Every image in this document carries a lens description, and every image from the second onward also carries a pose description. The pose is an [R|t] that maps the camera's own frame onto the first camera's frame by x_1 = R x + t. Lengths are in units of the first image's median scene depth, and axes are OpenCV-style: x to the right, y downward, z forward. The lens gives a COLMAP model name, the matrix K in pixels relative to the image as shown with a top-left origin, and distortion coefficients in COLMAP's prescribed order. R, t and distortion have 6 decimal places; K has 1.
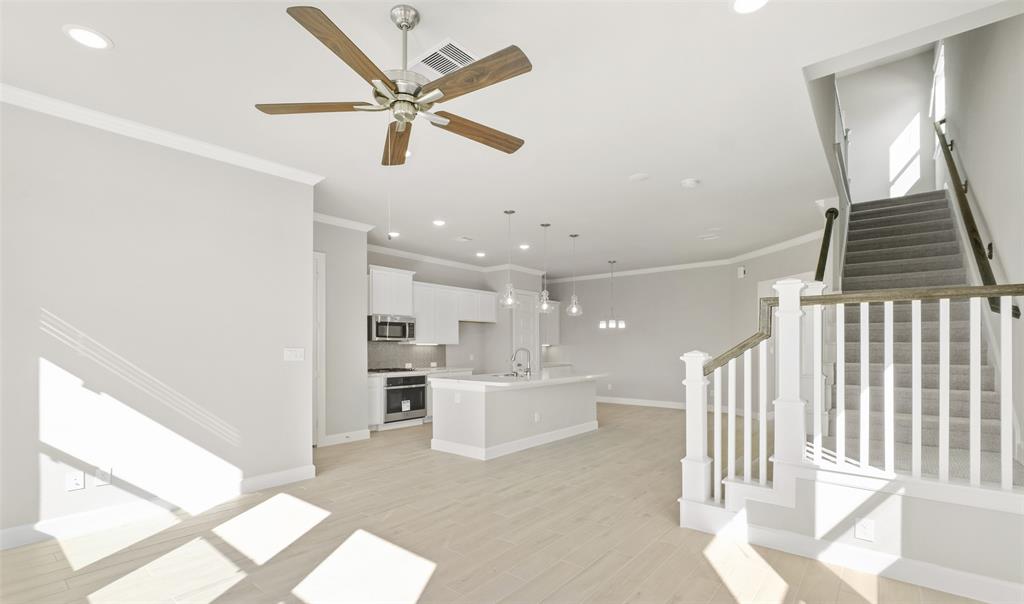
lens RADIAL K [[457.4, 0, 504.0], [0, 457.4, 338.1], [0, 0, 1]] dist [-0.002689, 0.000076]
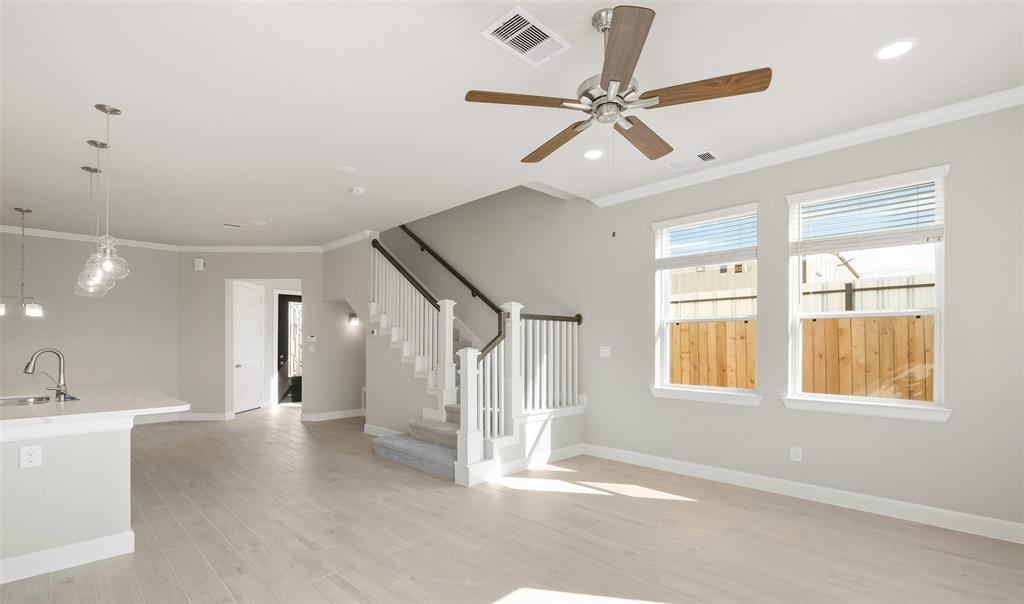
lens RADIAL K [[457.4, 0, 504.0], [0, 457.4, 338.1], [0, 0, 1]] dist [-0.002689, 0.000076]
pose [[0.095963, 0.010727, 0.995327, -0.935652], [-0.012962, 0.999871, -0.009526, 0.013748], [-0.995301, -0.011987, 0.096090, 0.849472]]
